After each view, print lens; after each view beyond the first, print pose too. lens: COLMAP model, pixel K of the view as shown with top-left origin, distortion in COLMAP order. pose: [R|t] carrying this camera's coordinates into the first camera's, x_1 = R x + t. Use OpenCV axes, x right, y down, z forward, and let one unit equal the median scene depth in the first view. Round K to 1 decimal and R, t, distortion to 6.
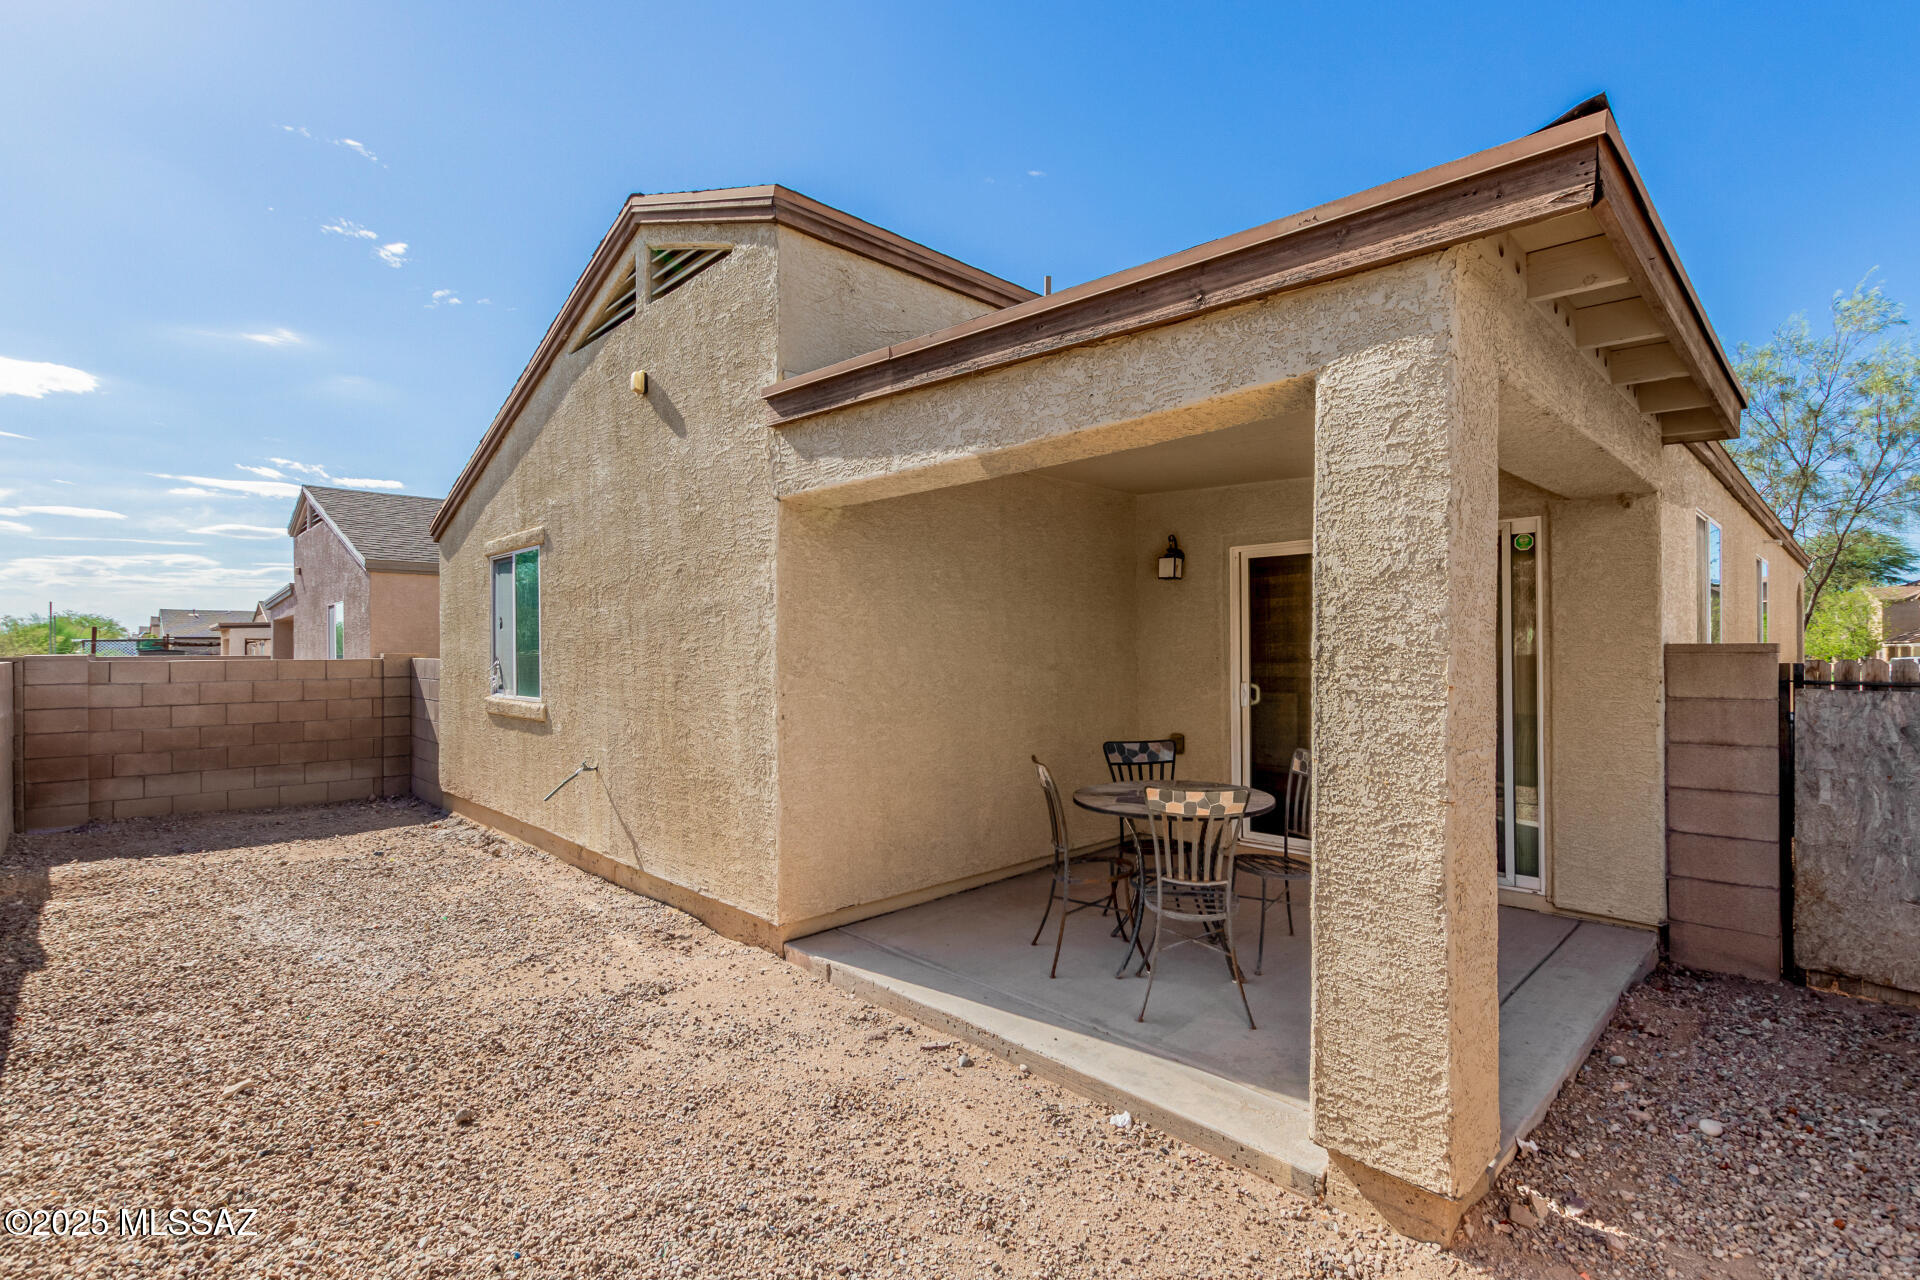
lens RADIAL K [[896.2, 0, 967.5], [0, 896.2, 643.3], [0, 0, 1]] dist [0.013456, 0.000202]
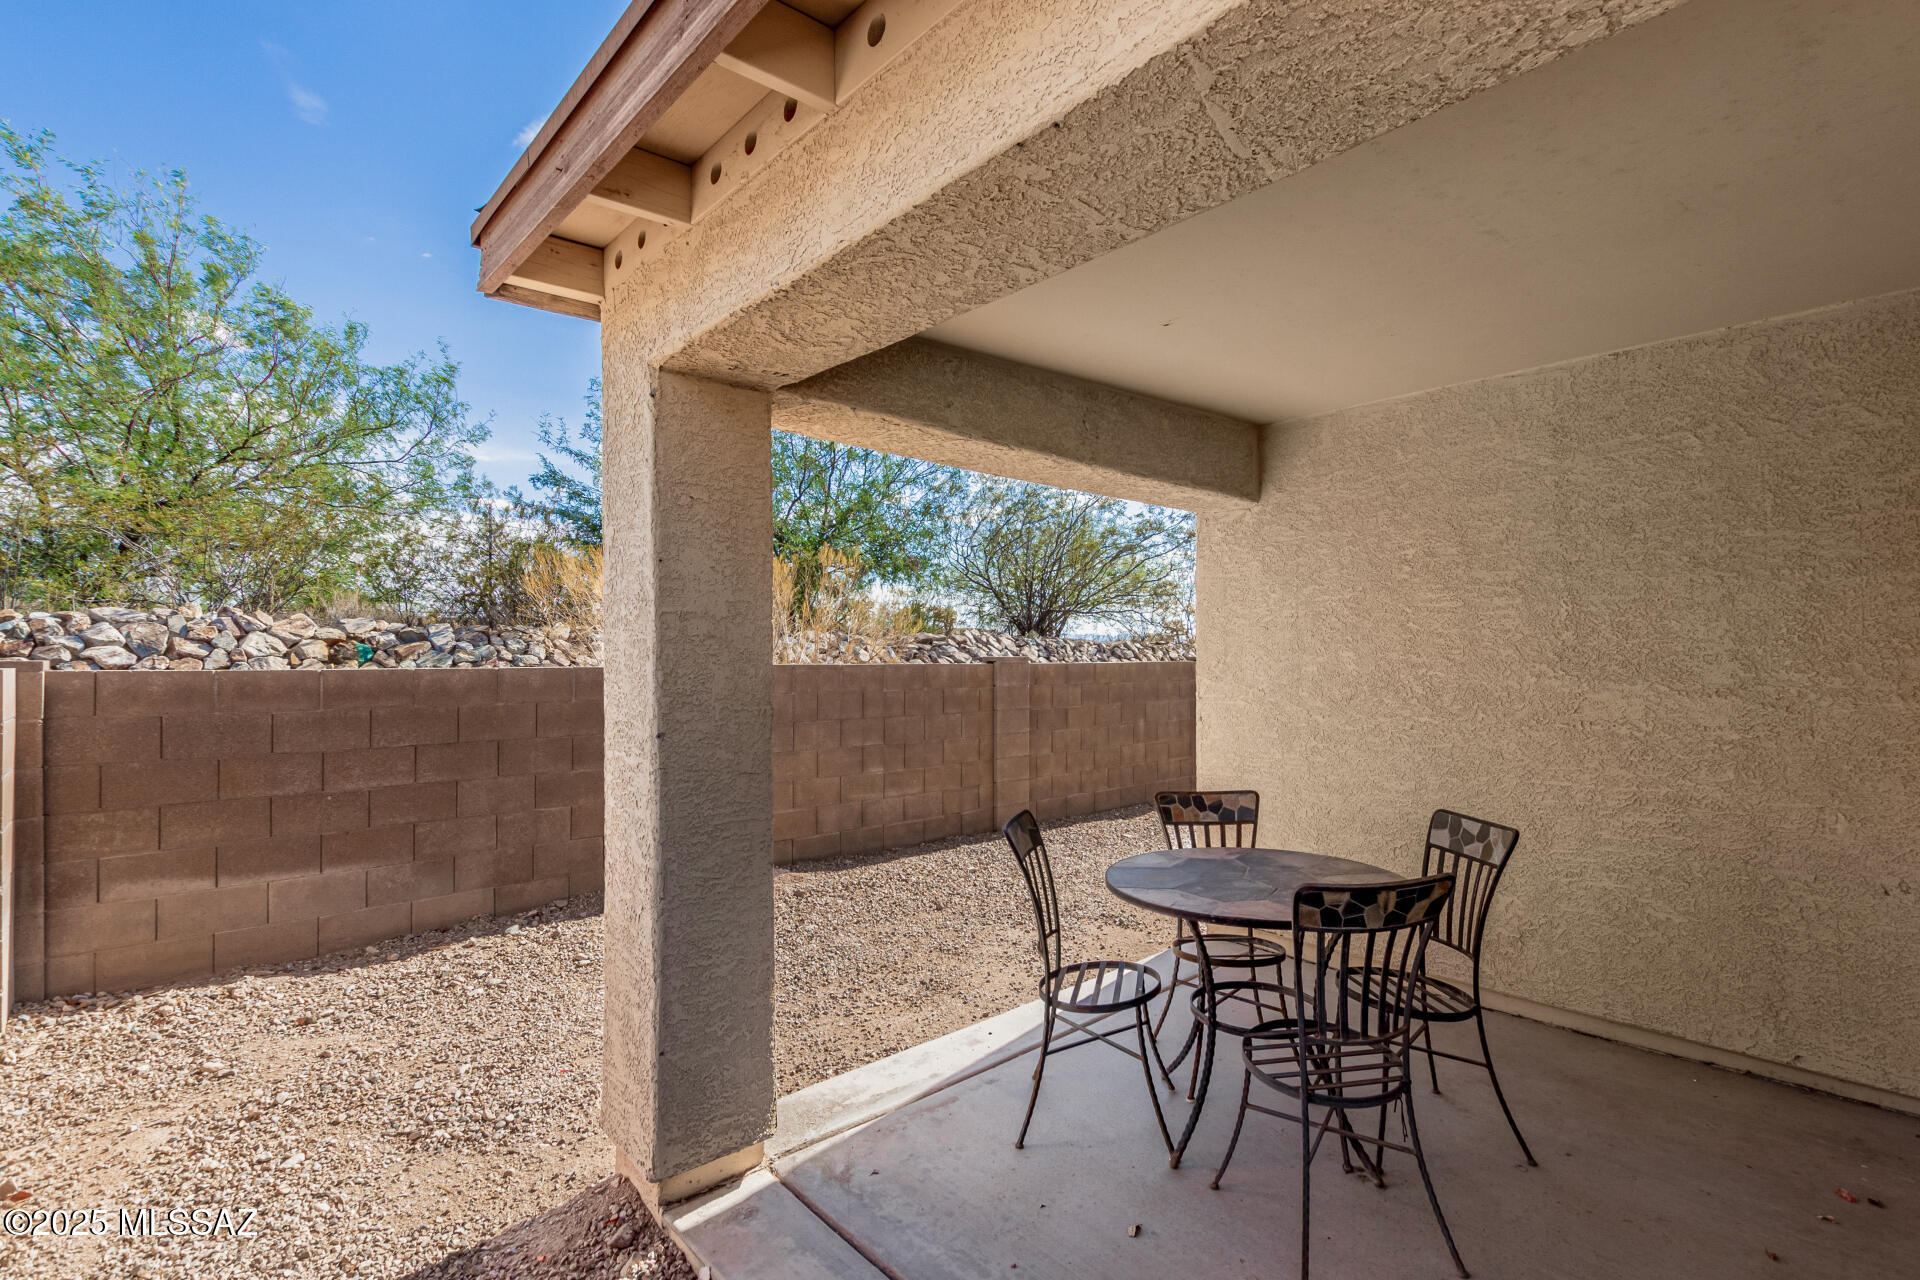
lens RADIAL K [[896.2, 0, 965.8], [0, 896.2, 645.3], [0, 0, 1]] dist [0.013456, 0.000202]
pose [[-0.053548, -0.004251, -0.998556, 0.783541], [0.007637, 0.999960, -0.004667, -0.001039], [0.998536, -0.007876, -0.053513, 0.711478]]
